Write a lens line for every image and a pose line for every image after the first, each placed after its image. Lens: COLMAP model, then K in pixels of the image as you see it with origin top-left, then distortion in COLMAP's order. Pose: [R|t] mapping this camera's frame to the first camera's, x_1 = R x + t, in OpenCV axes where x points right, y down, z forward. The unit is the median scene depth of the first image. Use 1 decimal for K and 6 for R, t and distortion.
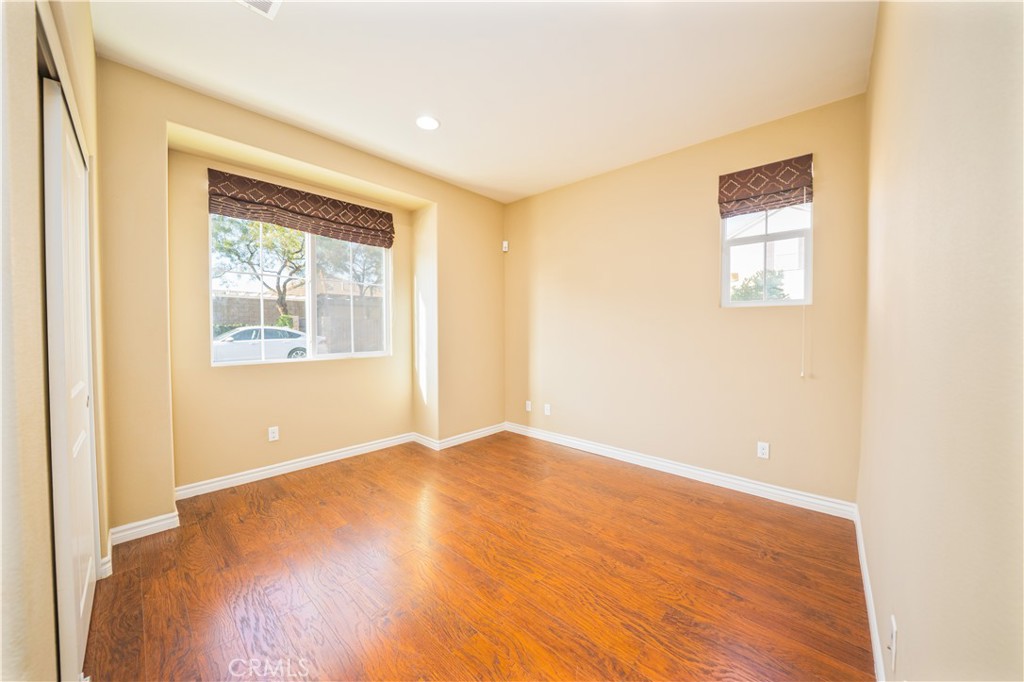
lens RADIAL K [[352.0, 0, 512.0], [0, 352.0, 341.0], [0, 0, 1]] dist [-0.024325, 0.000073]
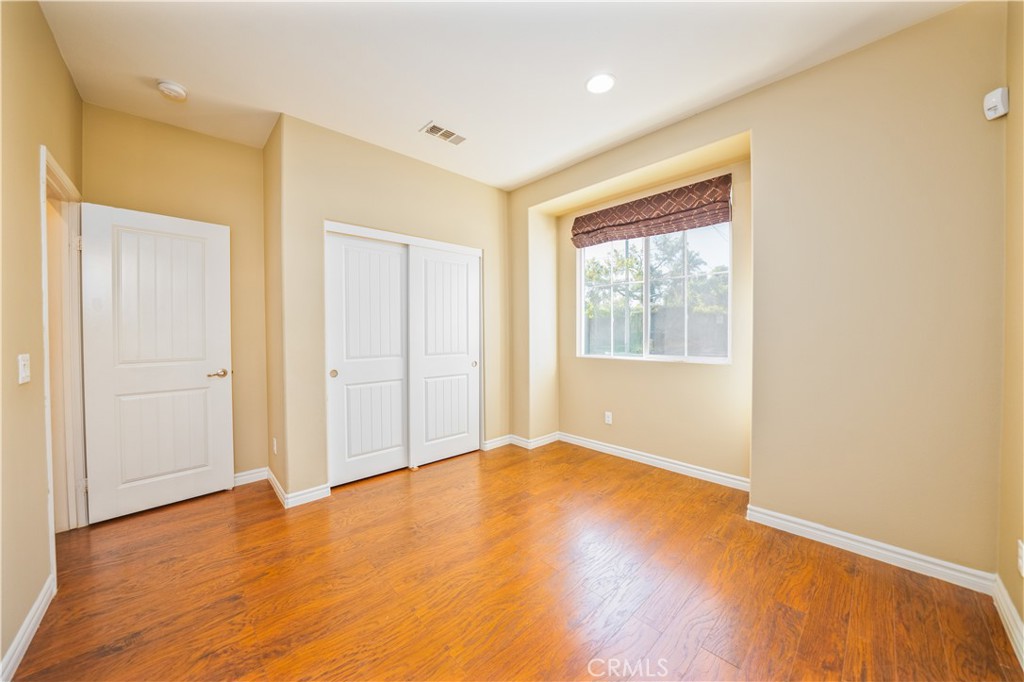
lens RADIAL K [[357.6, 0, 513.7], [0, 357.6, 338.4], [0, 0, 1]] dist [-0.017435, 0.000182]
pose [[-0.063145, 0.019172, -0.997820, 0.547531], [-0.023656, 0.999506, 0.020702, -0.022824], [0.997724, 0.024912, -0.062660, 0.742534]]
